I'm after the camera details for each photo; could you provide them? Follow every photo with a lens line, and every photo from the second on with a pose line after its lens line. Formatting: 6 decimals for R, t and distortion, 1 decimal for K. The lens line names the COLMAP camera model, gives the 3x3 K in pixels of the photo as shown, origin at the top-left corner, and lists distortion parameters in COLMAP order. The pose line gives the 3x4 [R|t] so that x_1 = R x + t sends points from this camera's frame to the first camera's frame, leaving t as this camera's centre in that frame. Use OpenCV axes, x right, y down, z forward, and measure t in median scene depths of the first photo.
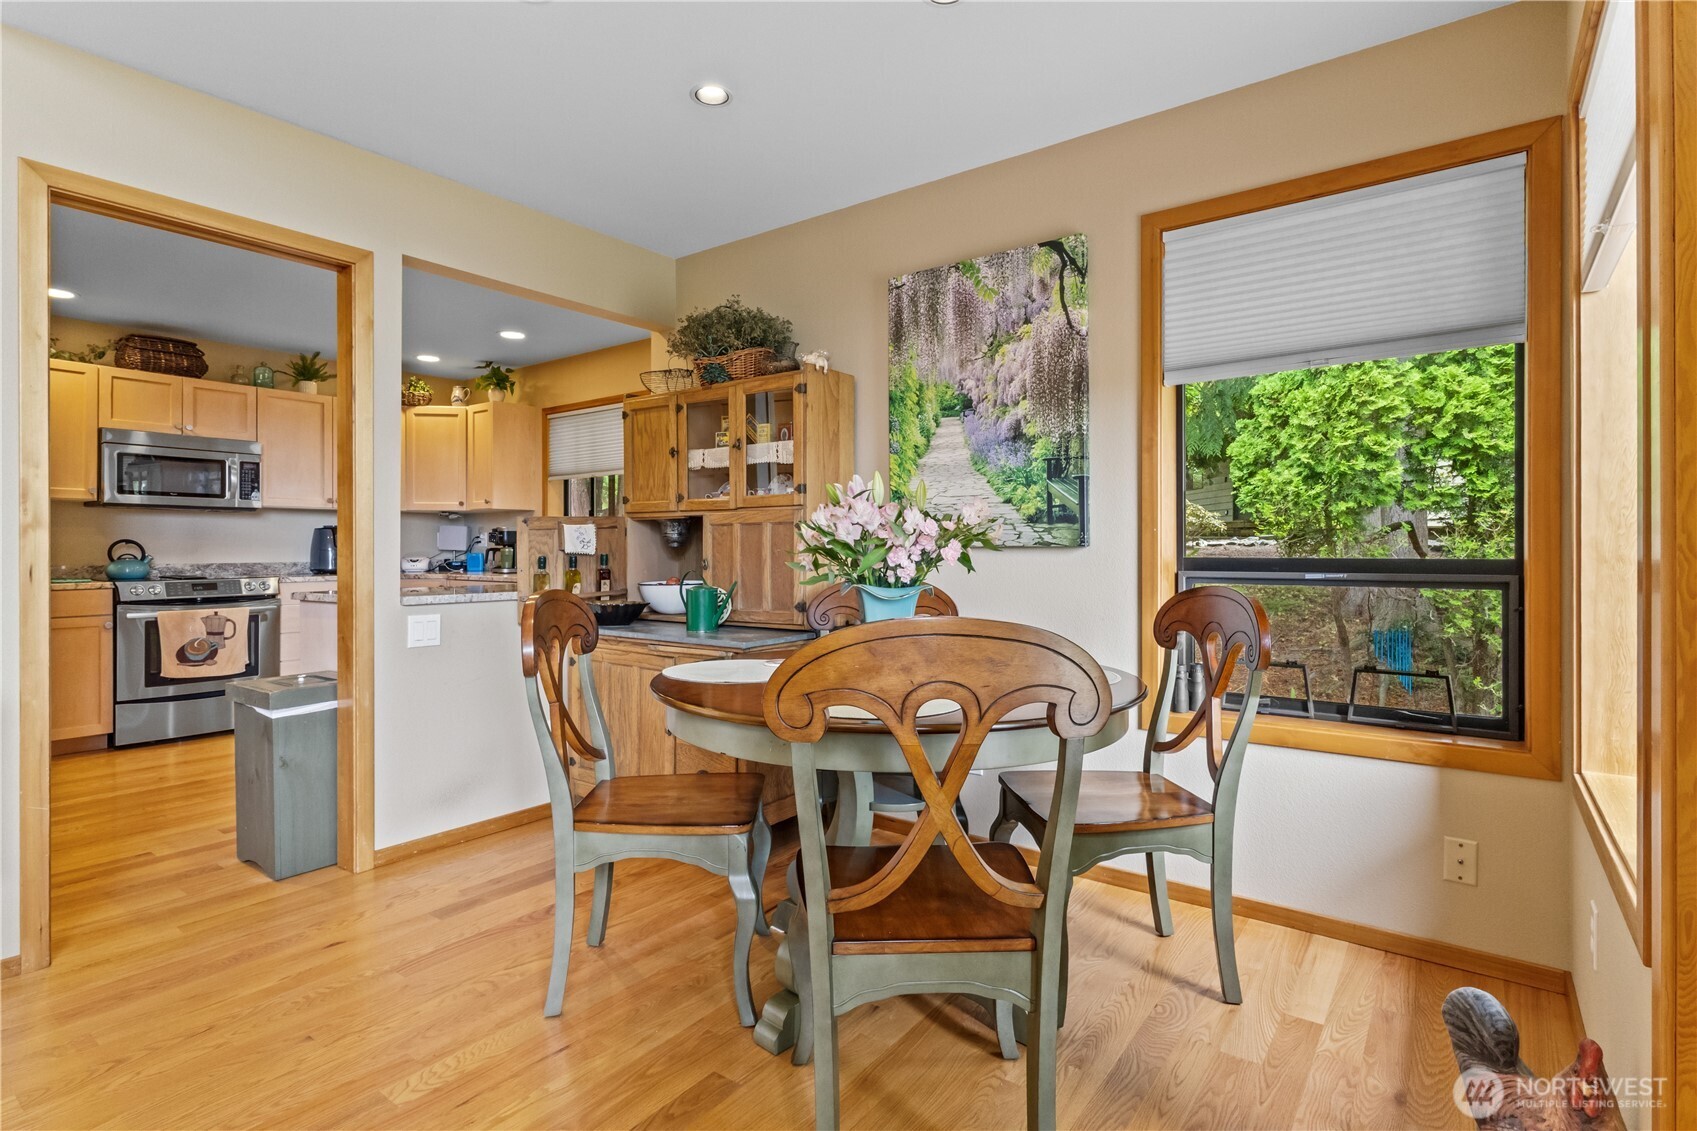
lens RADIAL K [[835.8, 0, 845.8], [0, 835.8, 542.0], [0, 0, 1]] dist [0.002998, -0.000068]
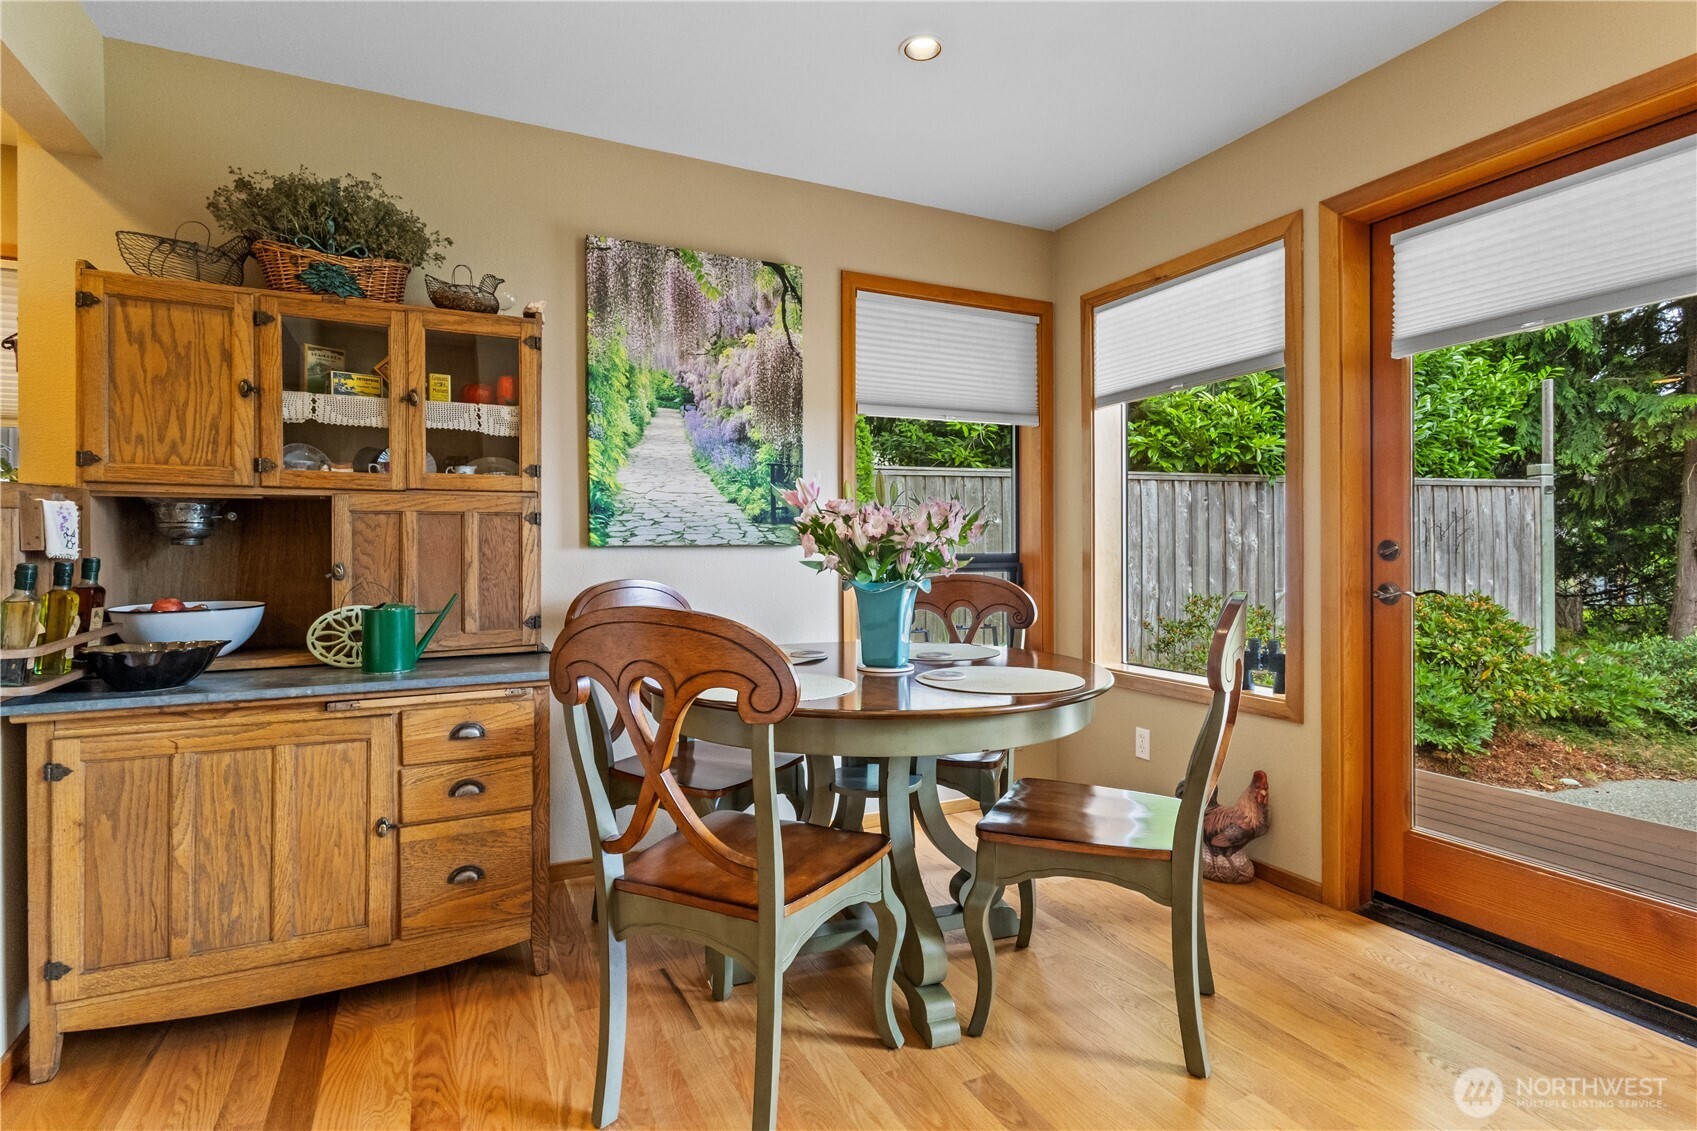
lens RADIAL K [[840.9, 0, 843.1], [0, 840.9, 546.5], [0, 0, 1]] dist [0.005510, 0.000446]
pose [[0.466400, 0.000808, 0.884574, -0.632650], [-0.005446, 0.999983, 0.001958, 0.004180], [-0.884557, -0.005730, 0.466396, 0.384040]]
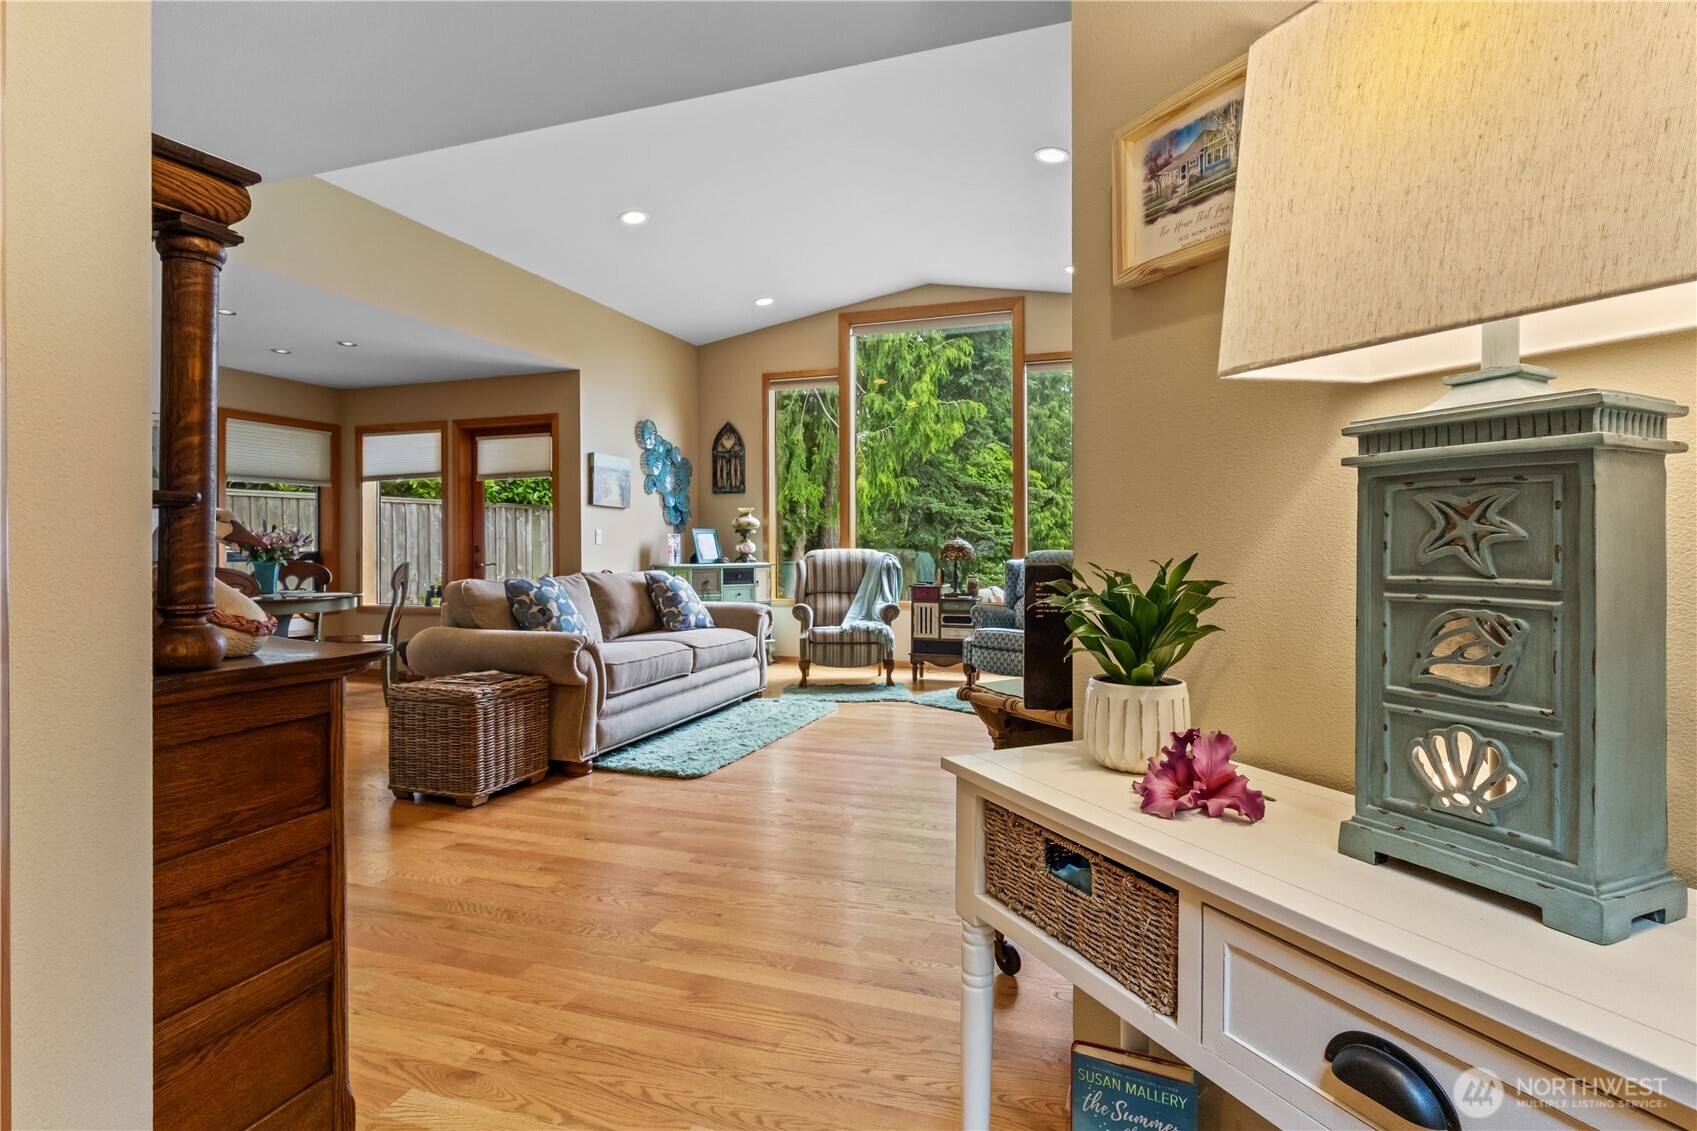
lens RADIAL K [[839.4, 0, 848.6], [0, 839.4, 544.8], [0, 0, 1]] dist [-0.000794, 0.001562]
pose [[-0.300740, 0.002467, 0.953703, -2.166574], [-0.005913, 0.999973, -0.004451, -0.001376], [-0.953688, -0.006977, -0.300717, 0.011055]]
